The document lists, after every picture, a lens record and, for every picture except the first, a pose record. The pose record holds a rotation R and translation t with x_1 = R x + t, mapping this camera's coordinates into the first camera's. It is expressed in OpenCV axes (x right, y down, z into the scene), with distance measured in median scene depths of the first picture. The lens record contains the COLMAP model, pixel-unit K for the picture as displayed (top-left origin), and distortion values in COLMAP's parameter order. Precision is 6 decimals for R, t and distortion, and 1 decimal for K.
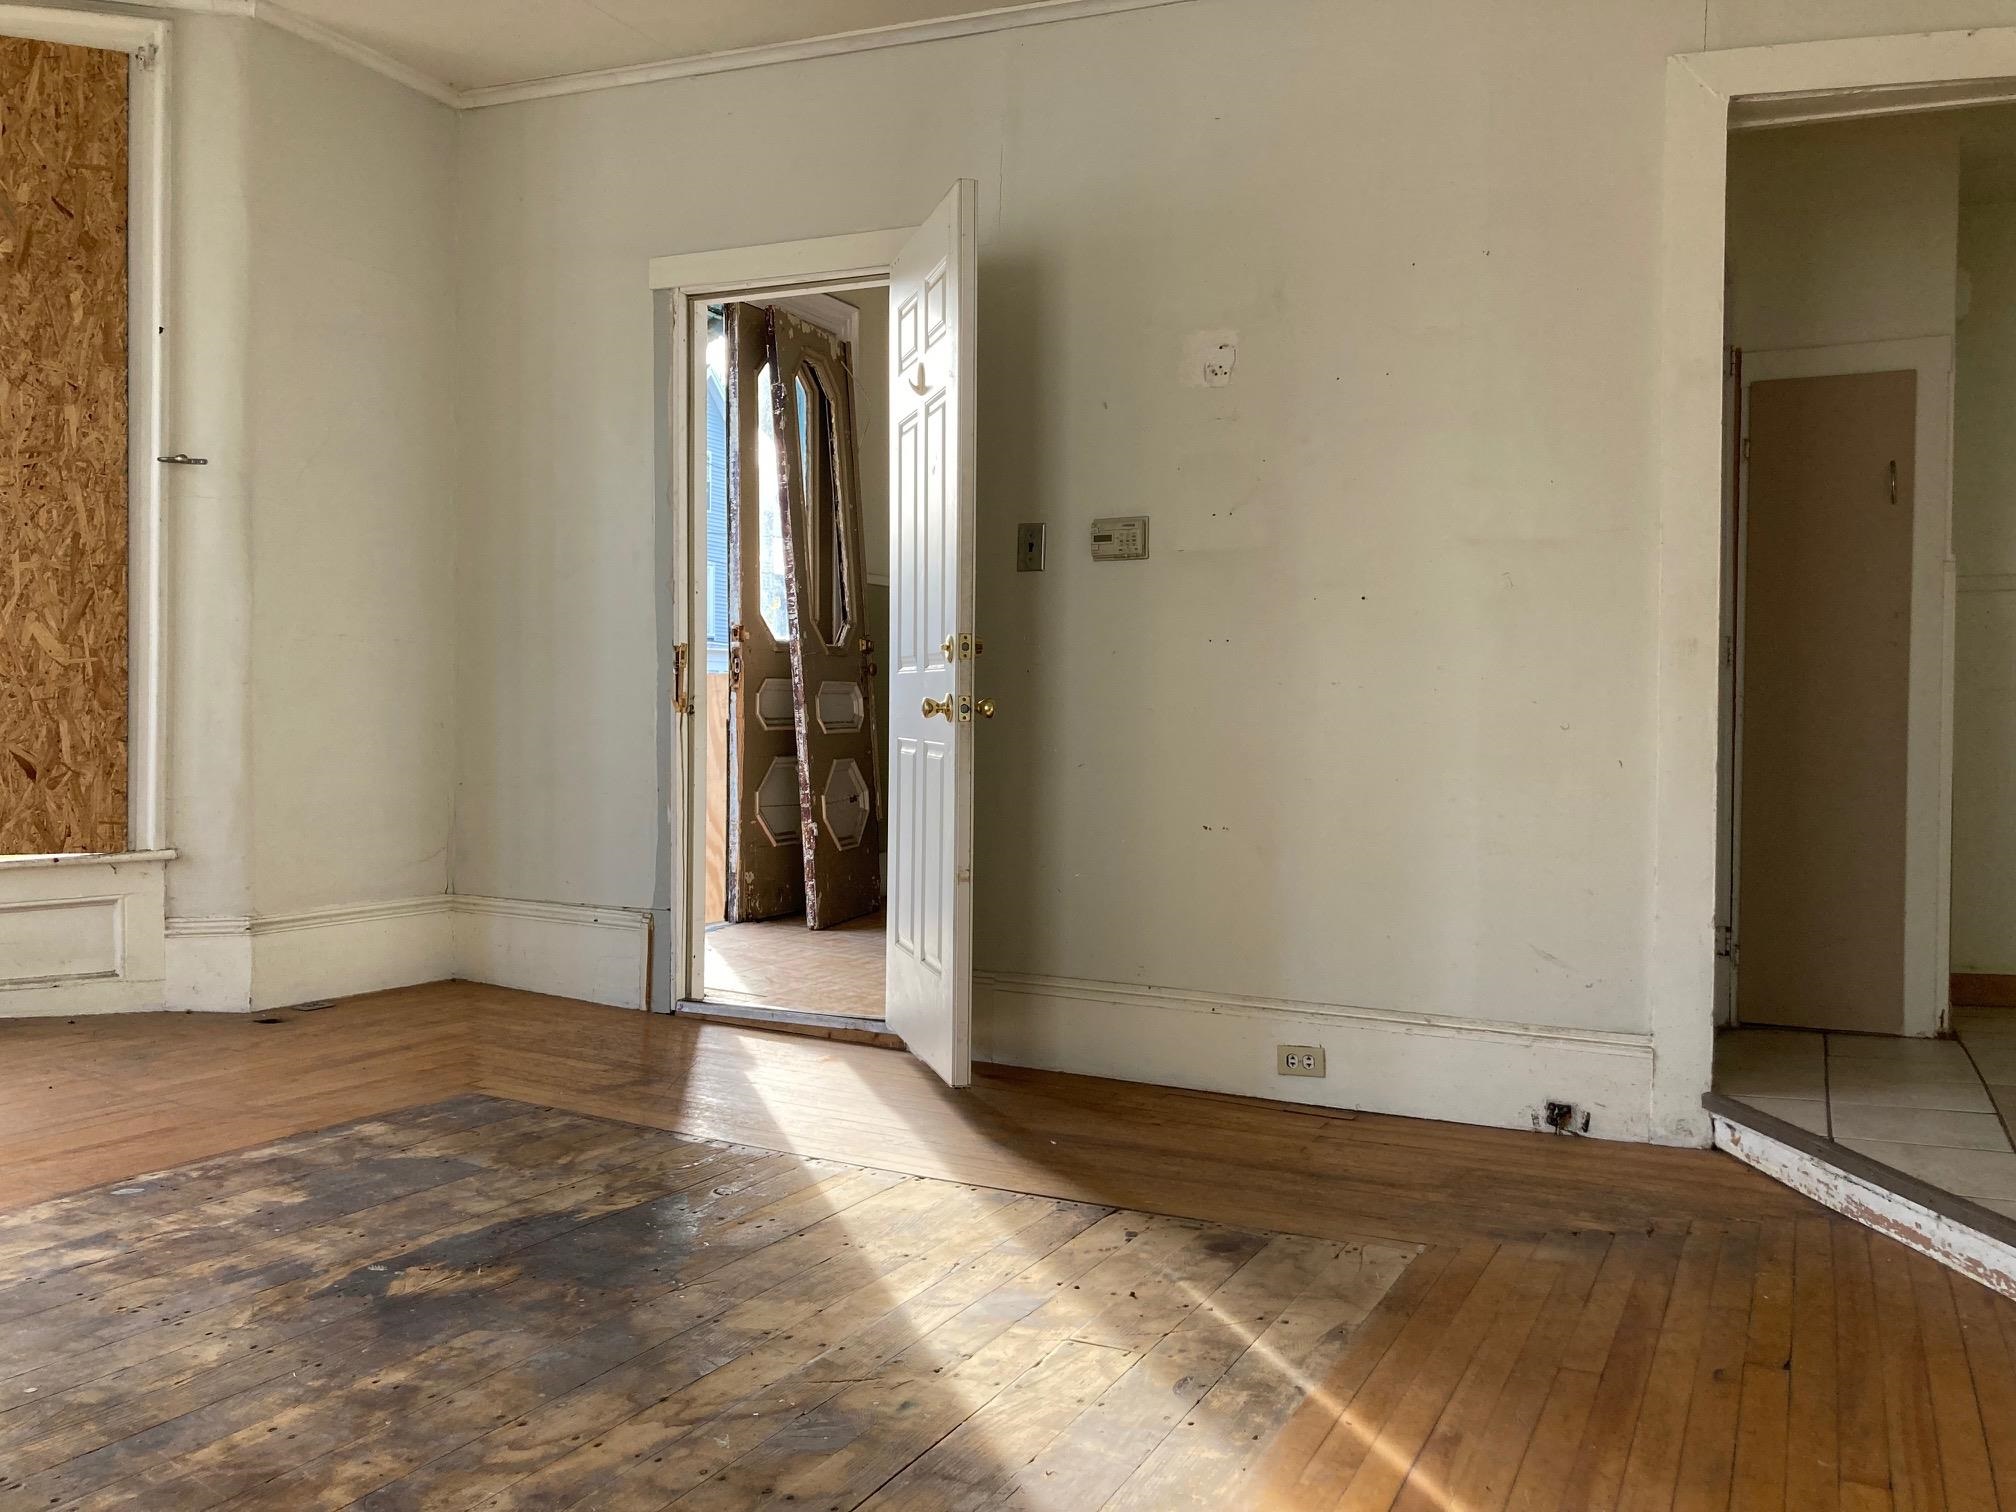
lens RADIAL K [[1651.5, 0, 1008.9], [0, 1651.5, 752.5], [0, 0, 1]] dist [0.033377, -0.014697]
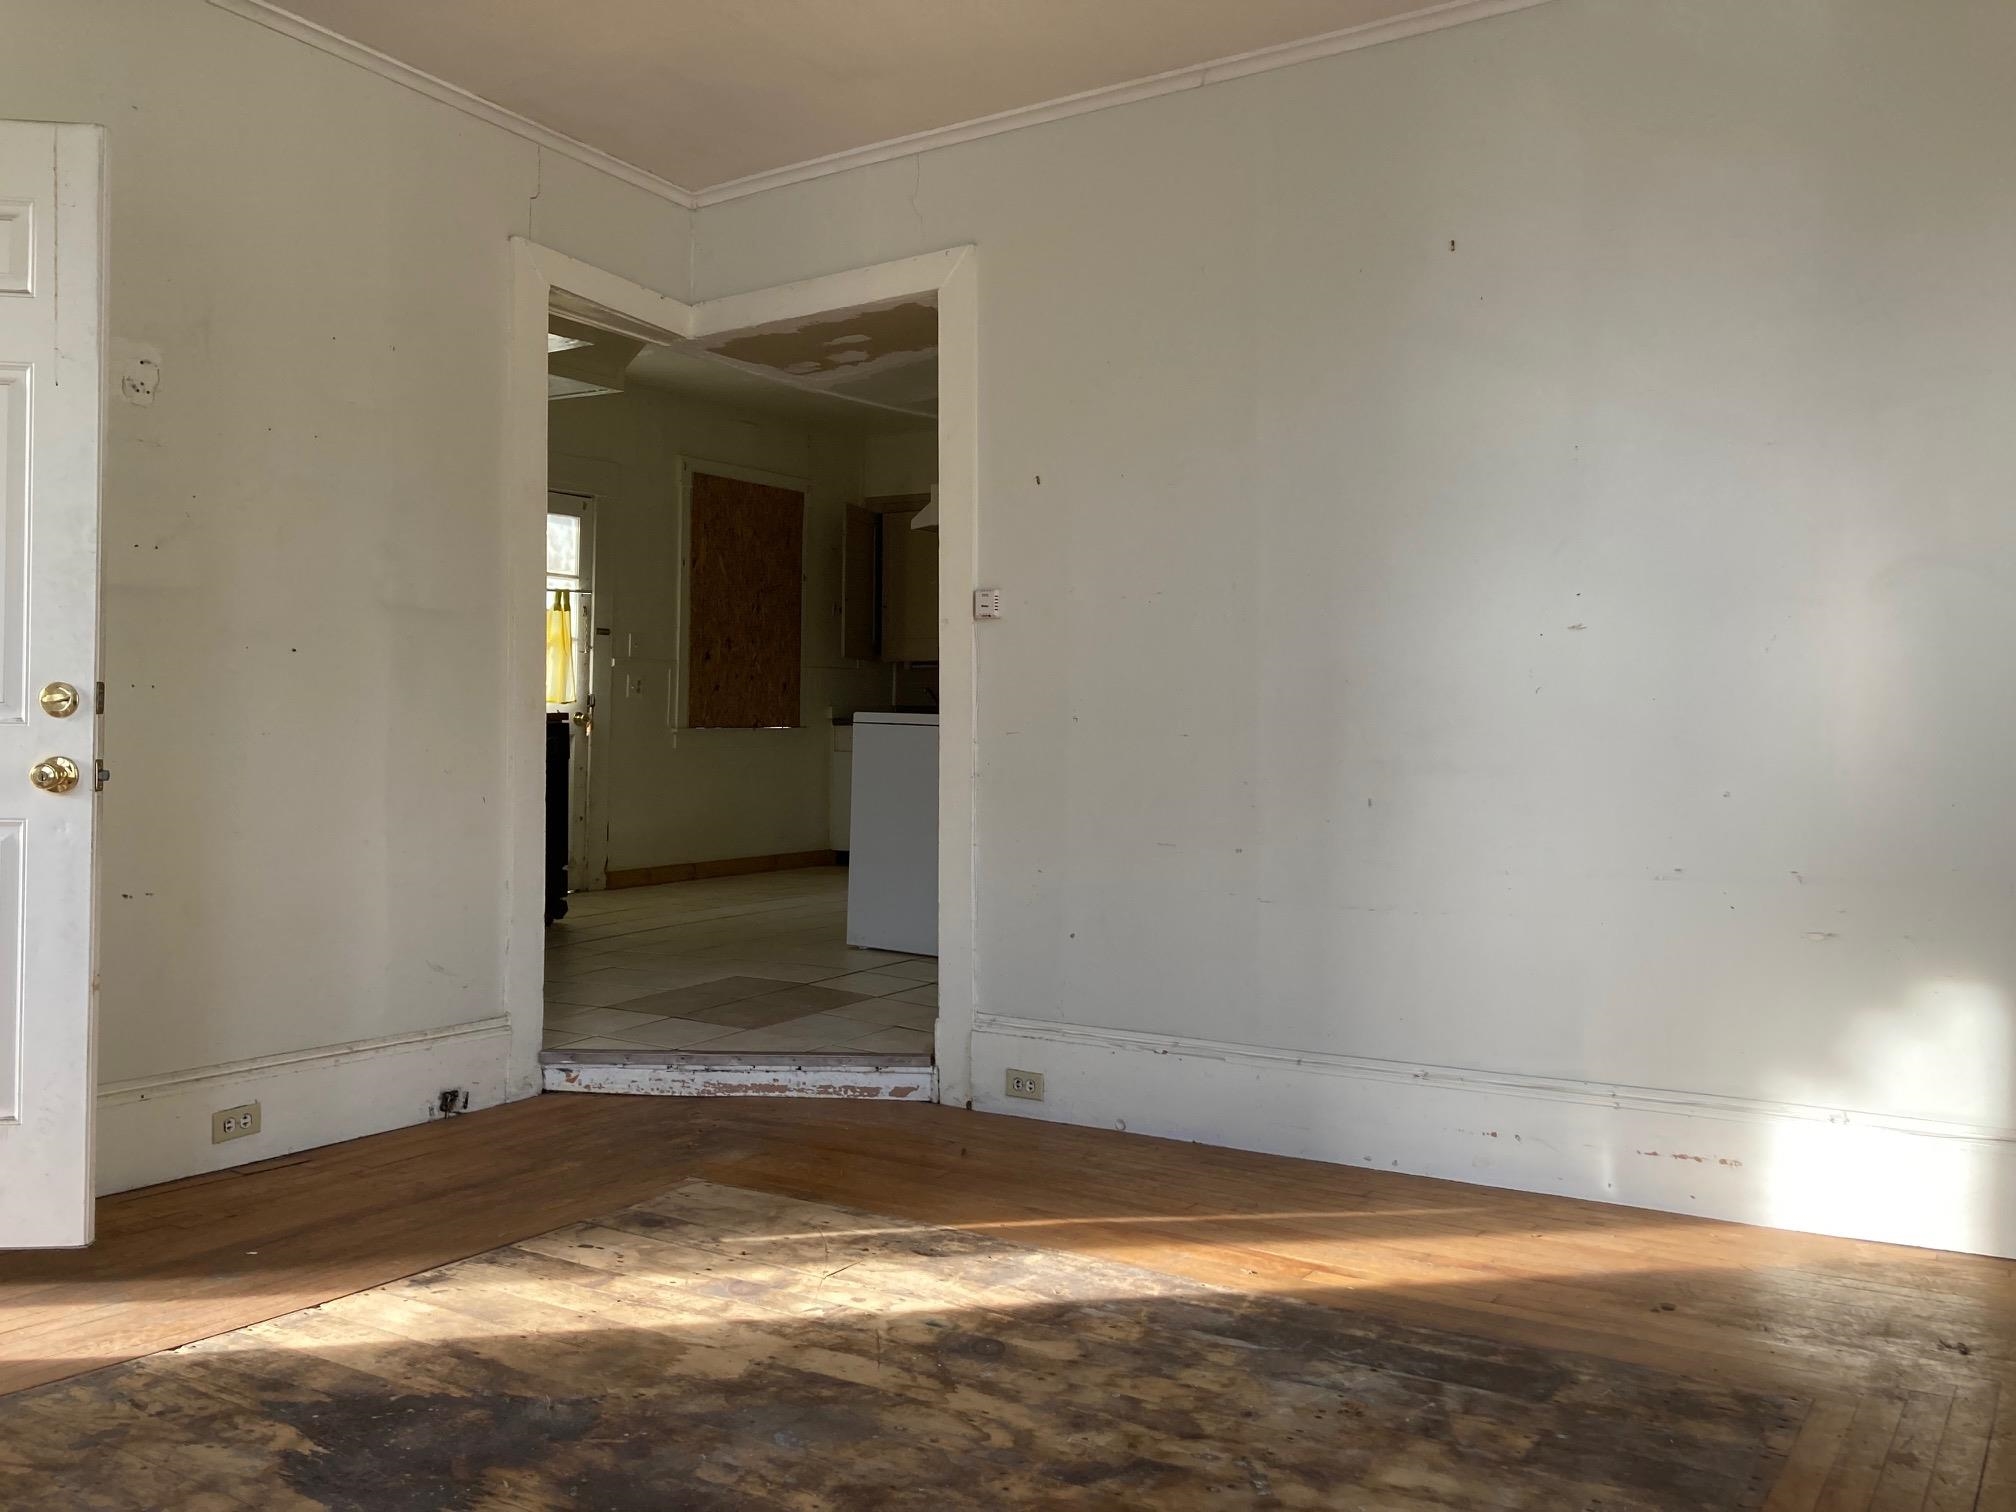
lens RADIAL K [[1651.5, 0, 1024.7], [0, 1651.5, 756.5], [0, 0, 1]] dist [0.033377, -0.014697]
pose [[0.124816, -0.026651, 0.991822, -1.064071], [0.015591, 0.999568, 0.024897, -0.066289], [-0.992057, 0.012356, 0.125177, 0.608474]]
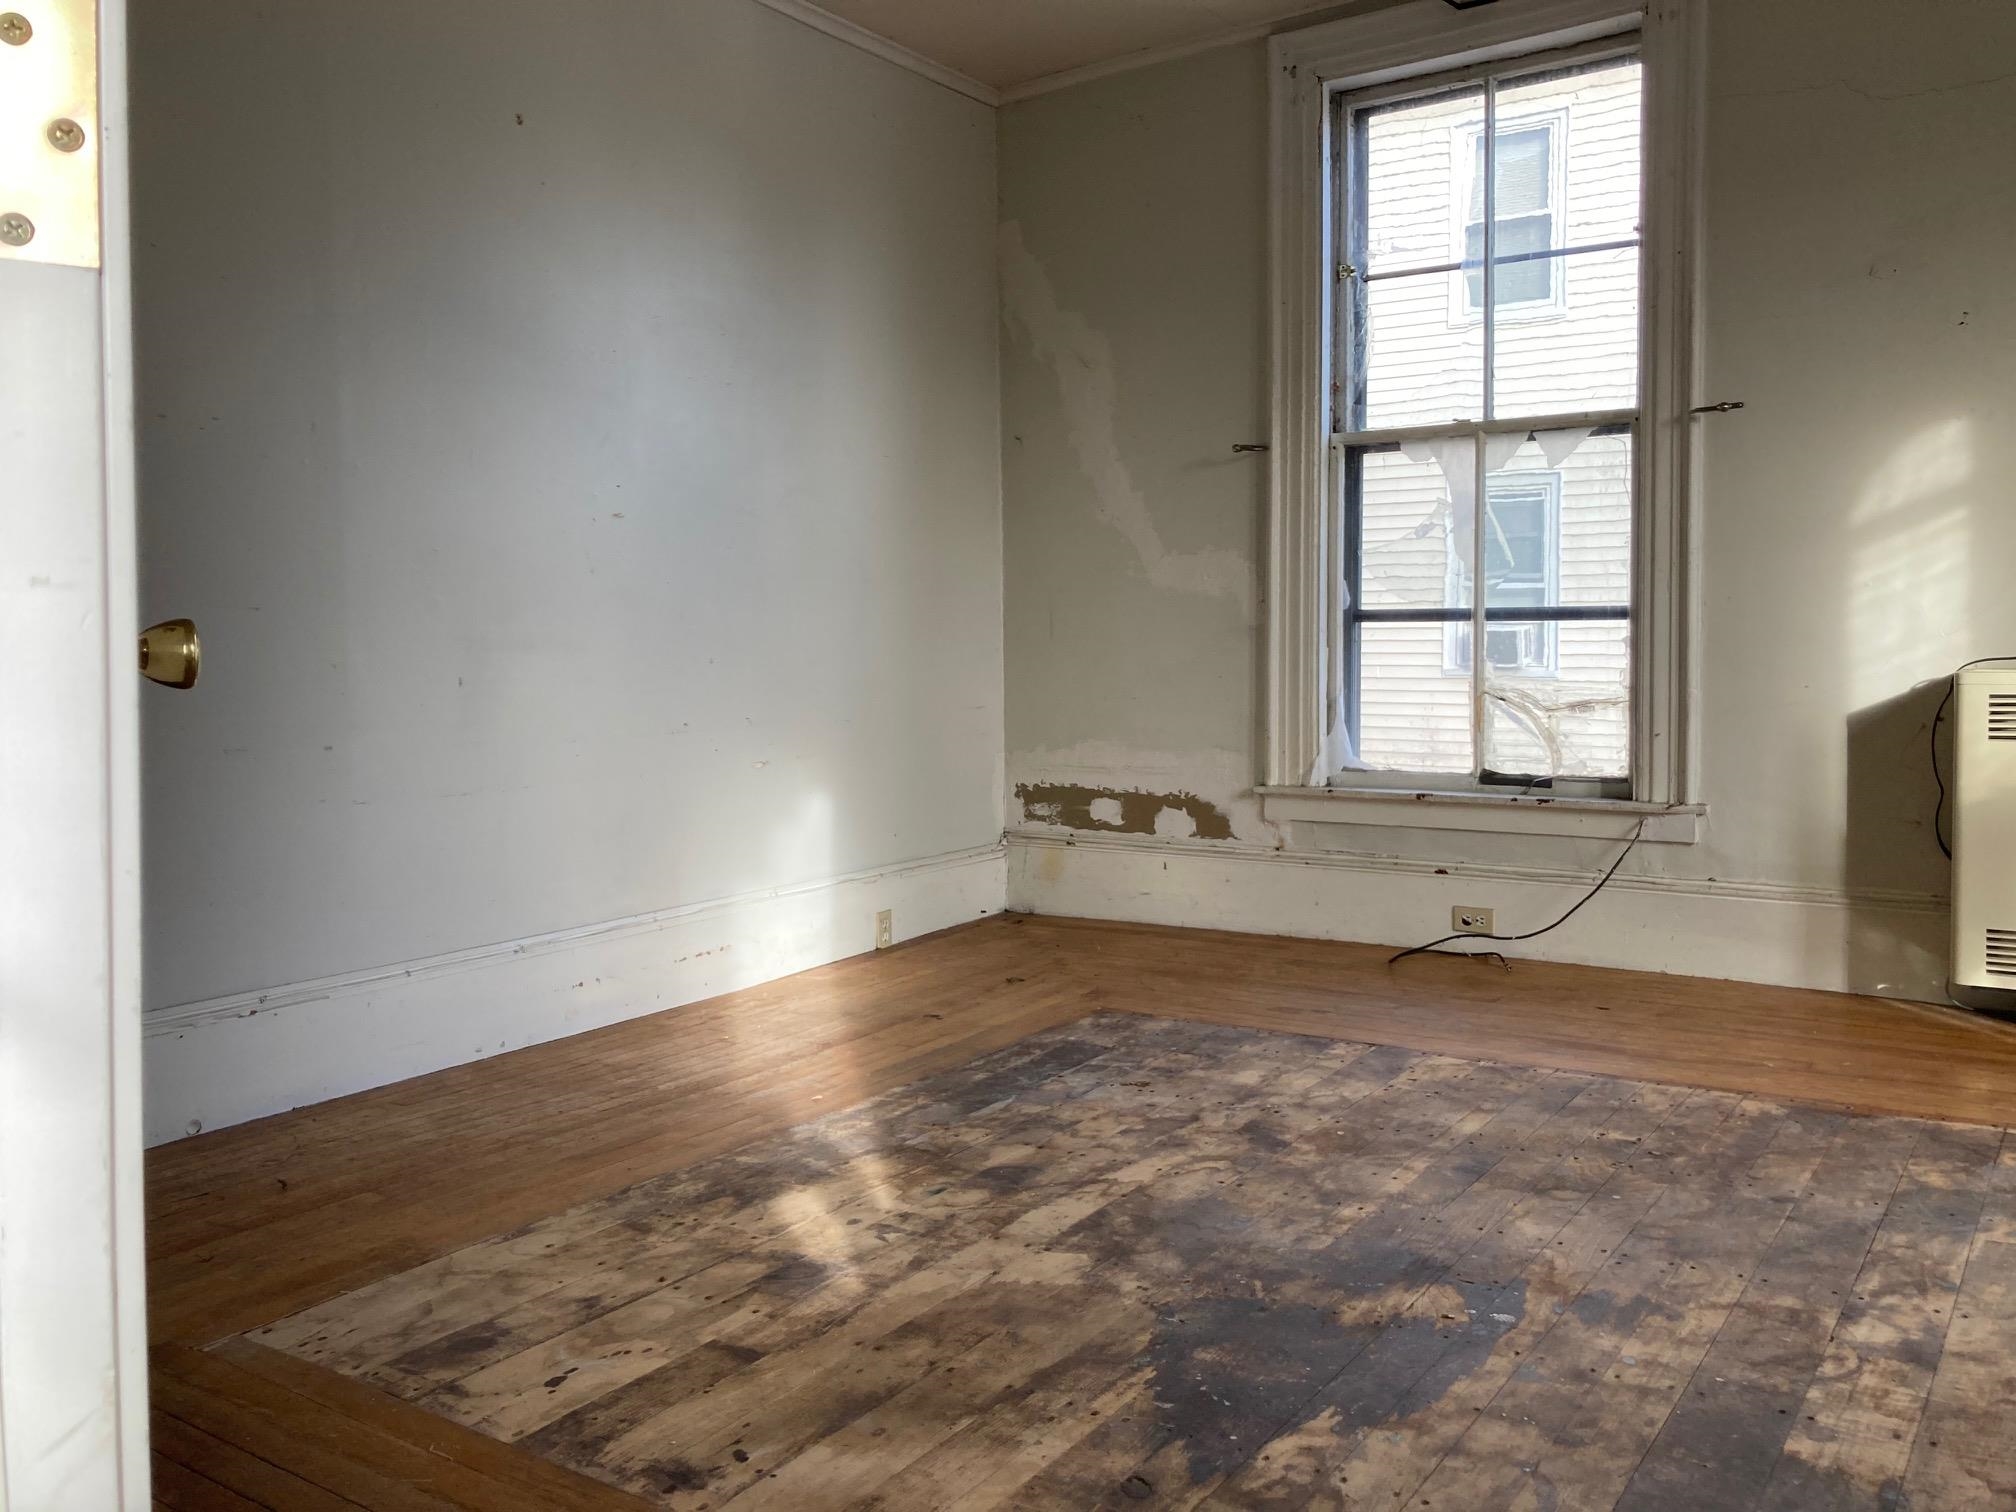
lens RADIAL K [[1651.5, 0, 1007.5], [0, 1651.5, 741.8], [0, 0, 1]] dist [0.033377, -0.014697]
pose [[-0.989223, -0.018682, 0.145221, -0.237610], [-0.006682, 0.996553, 0.082685, -0.051320], [-0.146265, 0.080824, -0.985938, 1.790802]]
